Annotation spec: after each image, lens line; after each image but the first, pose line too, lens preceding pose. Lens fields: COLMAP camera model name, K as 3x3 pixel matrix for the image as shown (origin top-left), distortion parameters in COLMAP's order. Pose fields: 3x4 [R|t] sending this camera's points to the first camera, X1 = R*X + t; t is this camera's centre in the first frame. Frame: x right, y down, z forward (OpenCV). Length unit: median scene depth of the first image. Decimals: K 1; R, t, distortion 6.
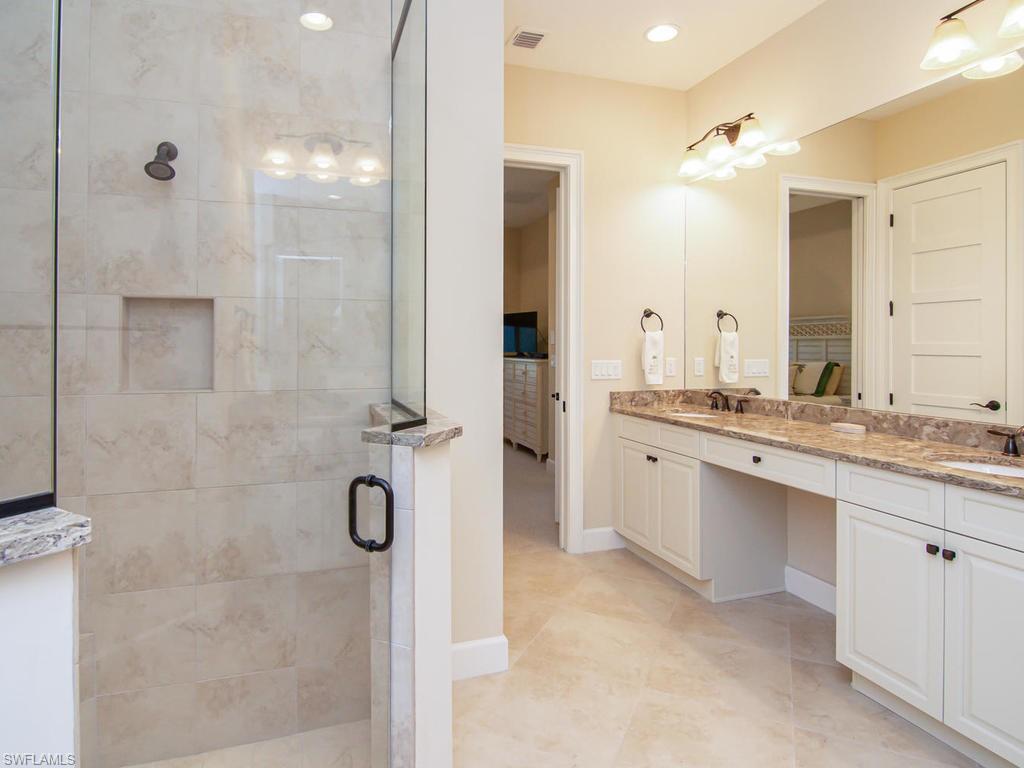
lens RADIAL K [[599.7, 0, 512.0], [0, 599.7, 384.0], [0, 0, 1]] dist [0.001089, -0.000515]
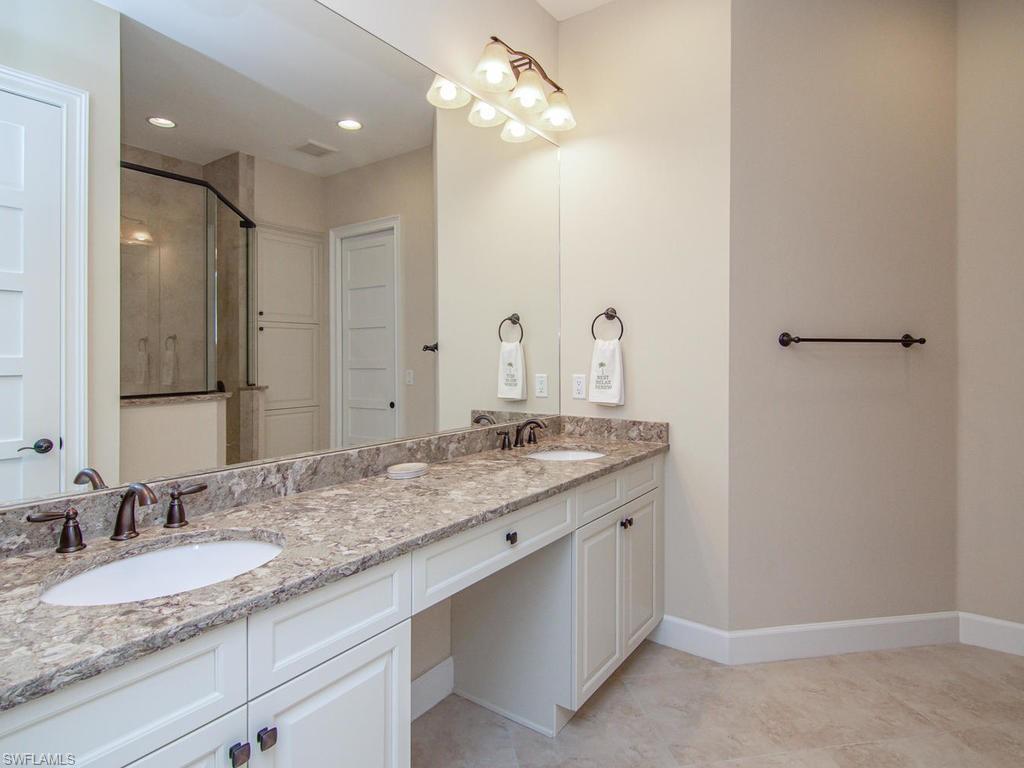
lens RADIAL K [[576.3, 0, 499.9], [0, 576.3, 349.1], [0, 0, 1]] dist [0.000012, -0.015080]
pose [[-0.565561, 0.013744, 0.824592, -0.098748], [0.057643, 0.998075, 0.022900, -0.095951], [-0.822690, 0.060484, -0.565264, 1.474011]]
